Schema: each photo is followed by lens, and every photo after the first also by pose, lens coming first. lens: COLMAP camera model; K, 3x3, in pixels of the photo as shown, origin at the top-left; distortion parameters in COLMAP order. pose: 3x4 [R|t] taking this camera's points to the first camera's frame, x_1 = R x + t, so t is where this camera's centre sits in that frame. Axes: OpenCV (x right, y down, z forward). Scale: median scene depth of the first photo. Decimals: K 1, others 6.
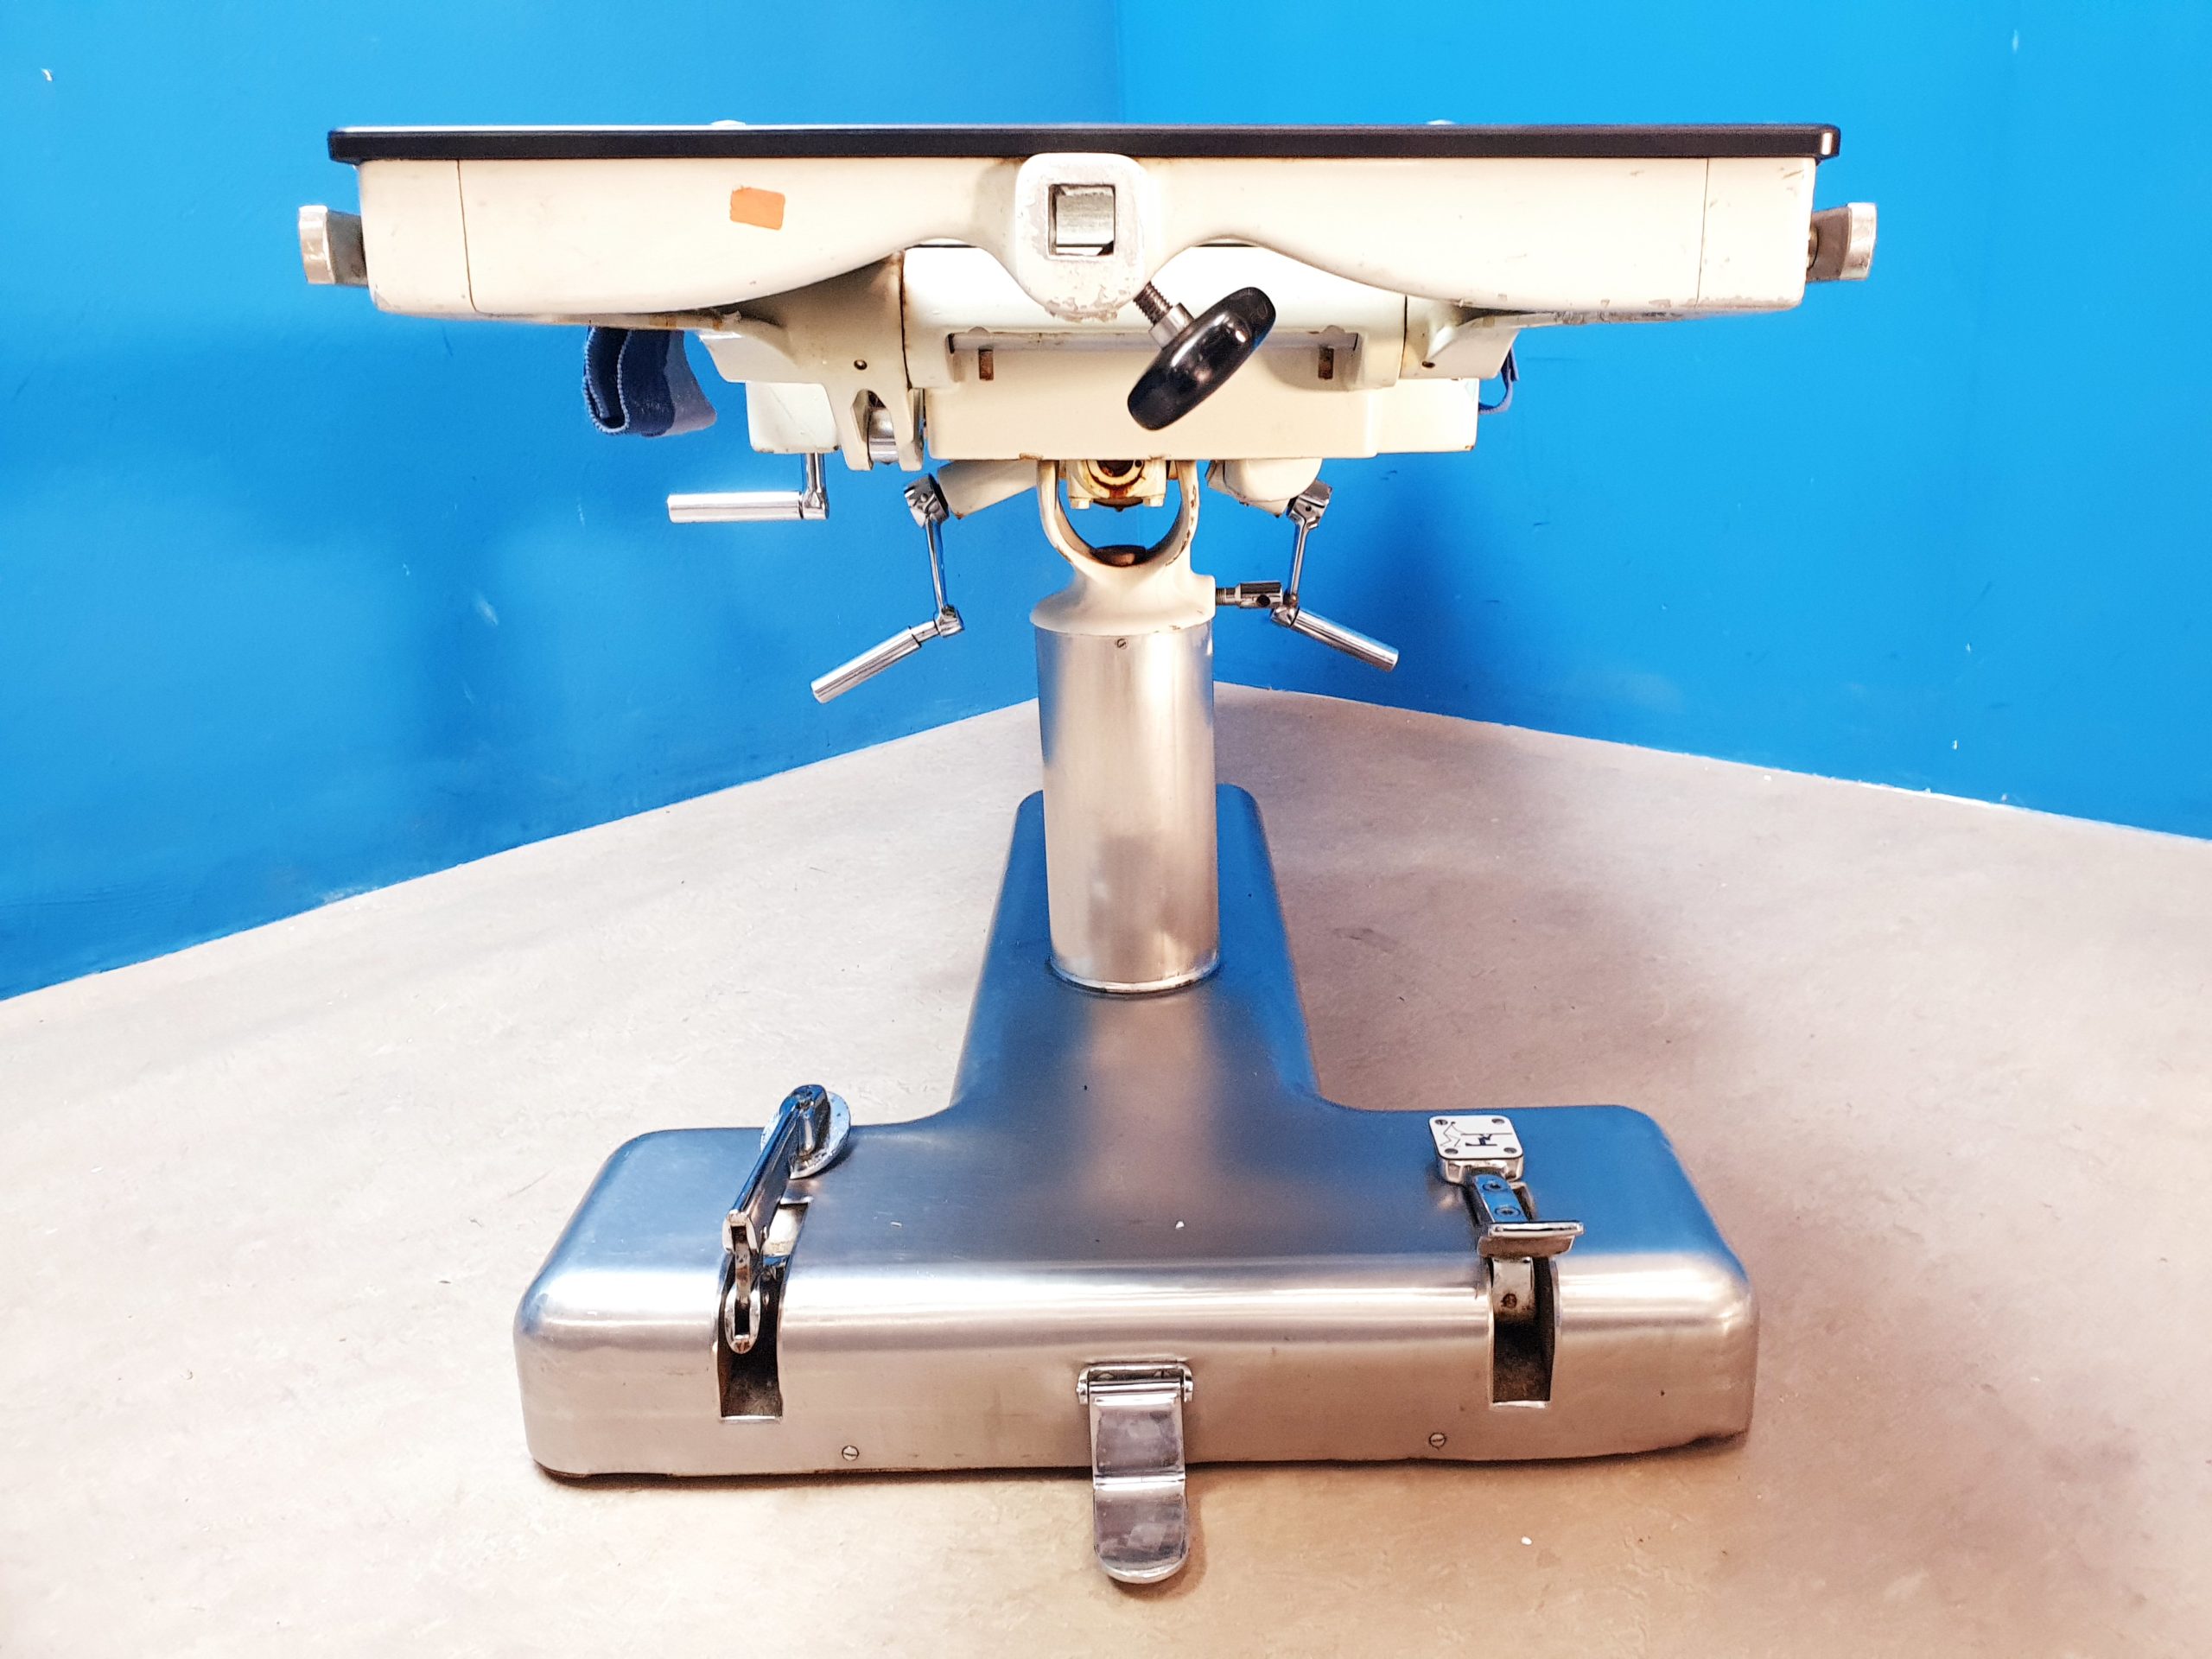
lens RADIAL K [[1756.4, 0, 1121.4], [0, 1756.4, 814.1], [0, 0, 1]] dist [-0.005182, 0.001768]
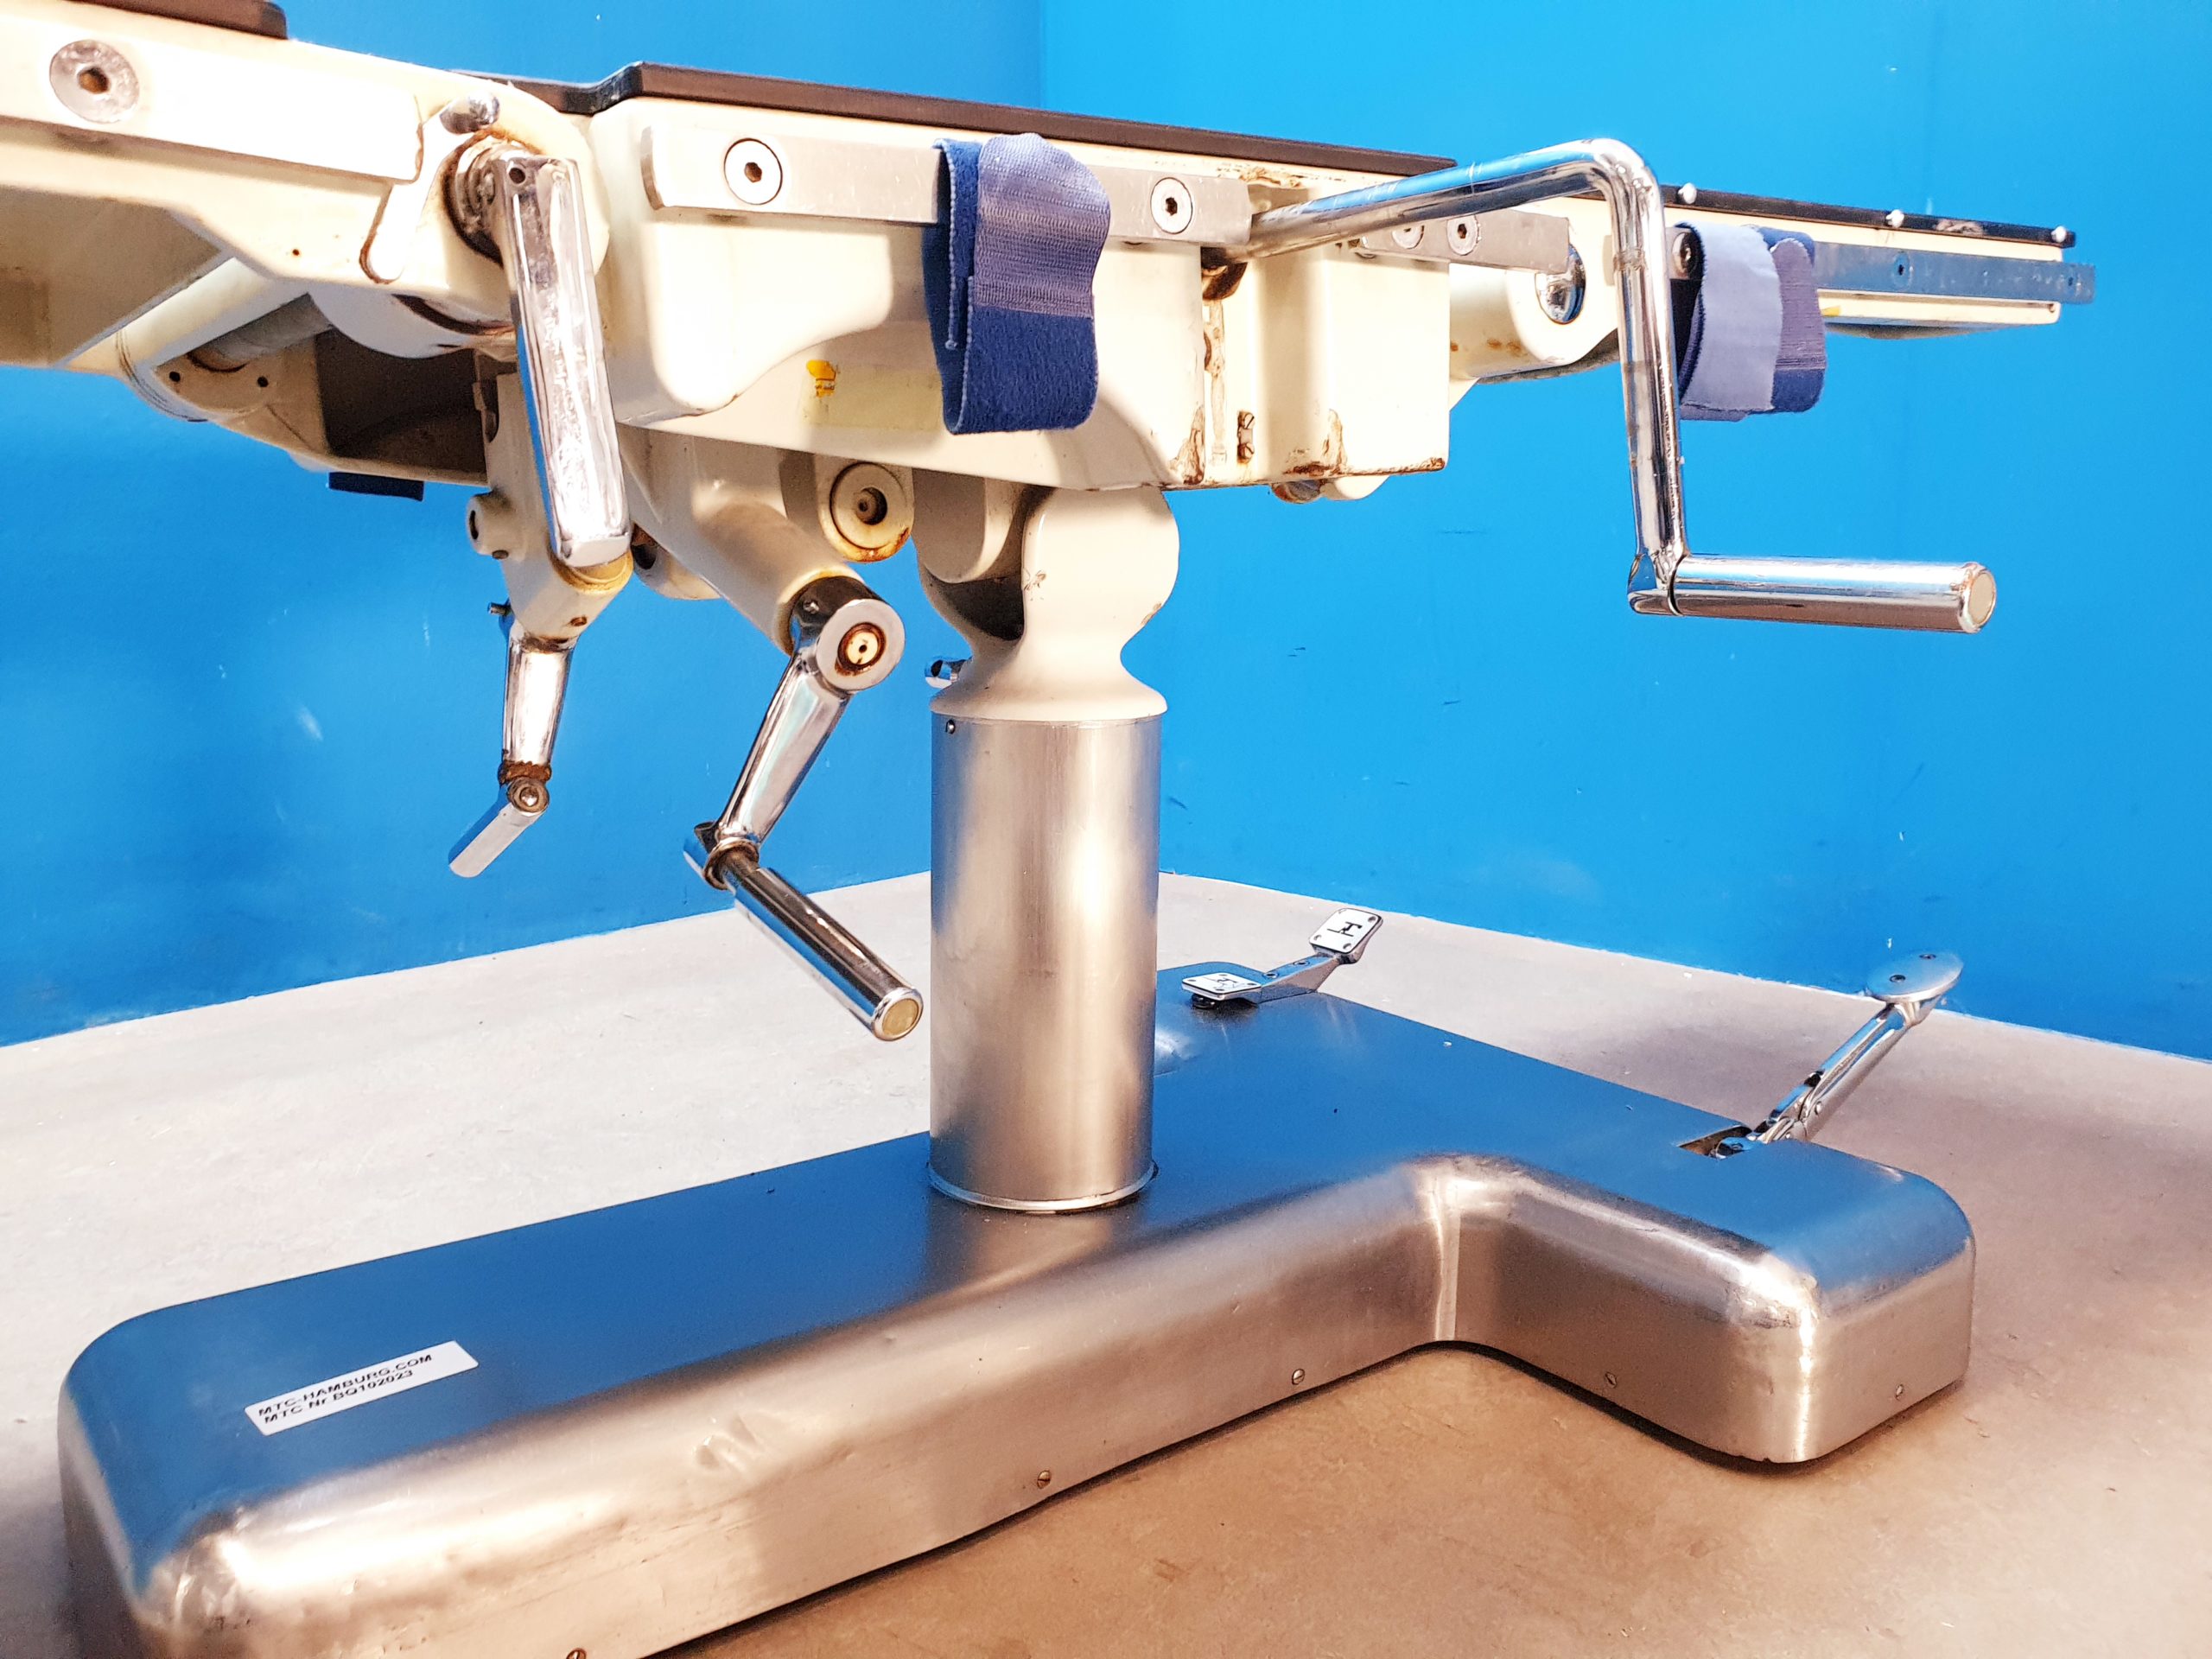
lens RADIAL K [[1758.0, 0, 1106.0], [0, 1758.0, 829.5], [0, 0, 1]] dist [-0.064456, 0.122117]
pose [[0.998862, 0.047594, -0.003094, 0.069544], [-0.047549, 0.988648, -0.142529, 0.053716], [-0.003725, 0.142514, 0.989786, 0.094177]]
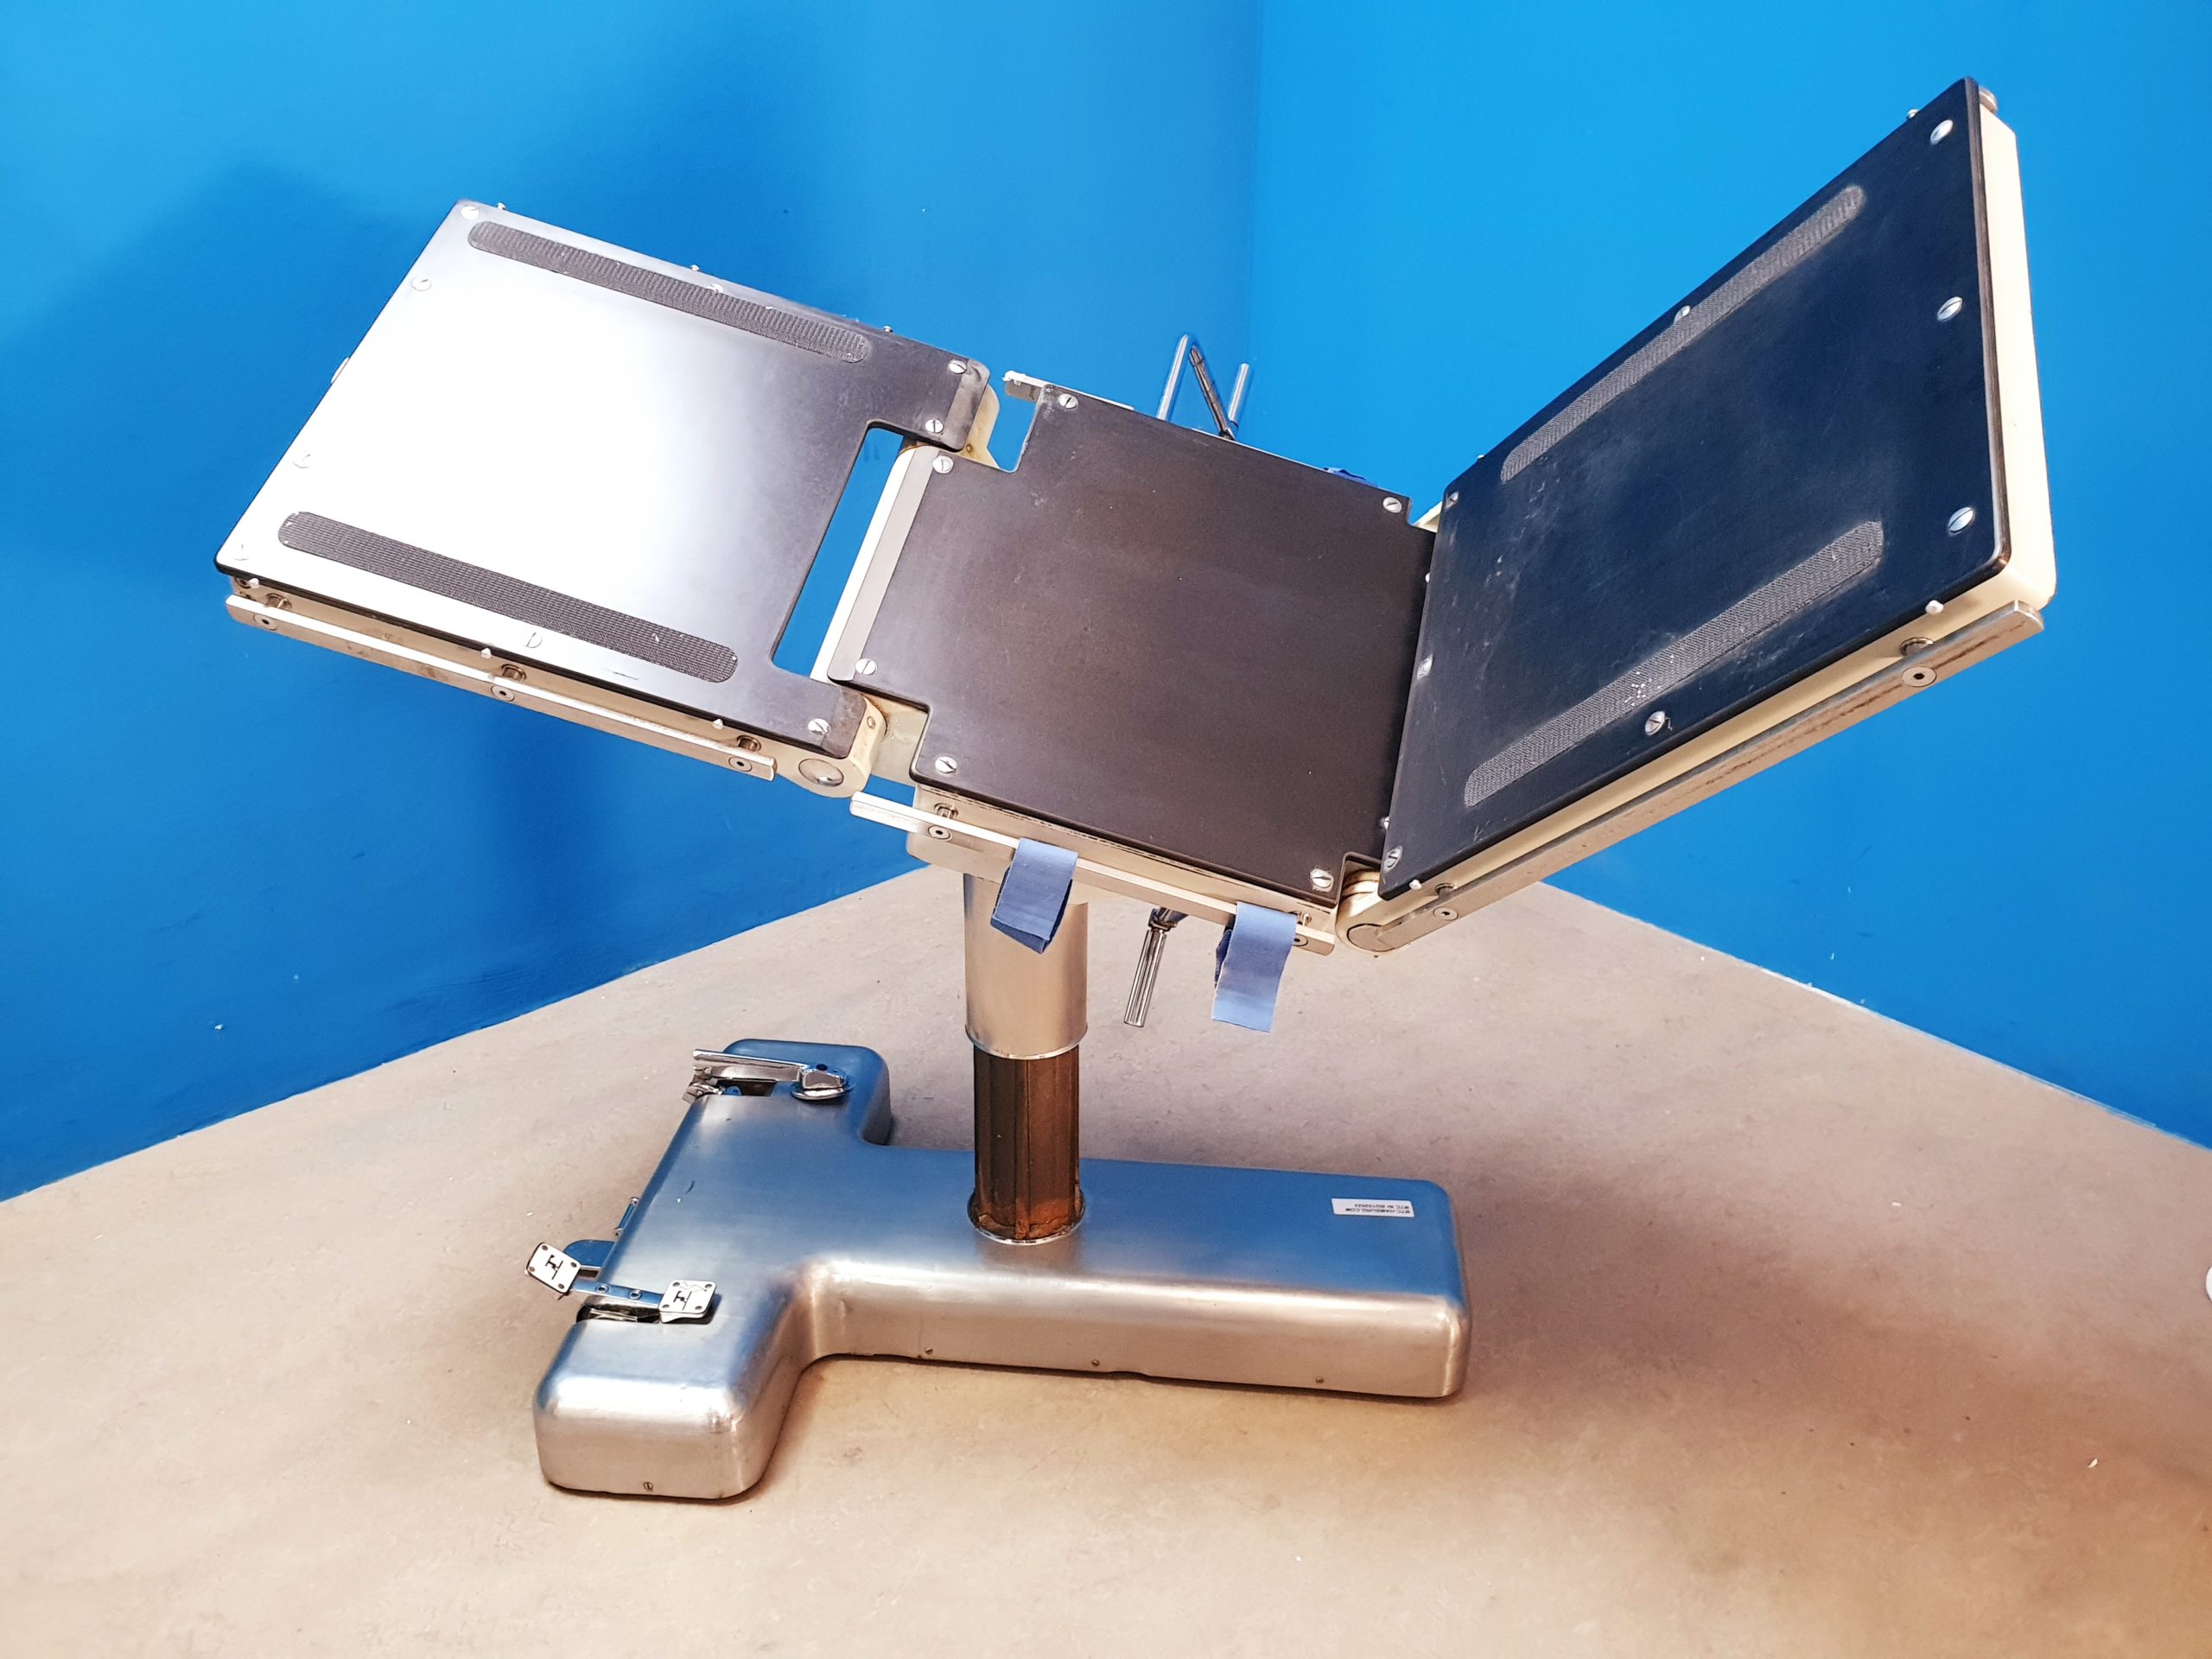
lens RADIAL K [[1753.2, 0, 1106.0], [0, 1753.2, 829.5], [0, 0, 1]] dist [-0.006550, -0.005245]
pose [[0.995303, 0.085588, -0.045244, -0.020246], [-0.079442, 0.989151, 0.123568, -0.266080], [0.055329, -0.119393, 0.991304, -0.345815]]
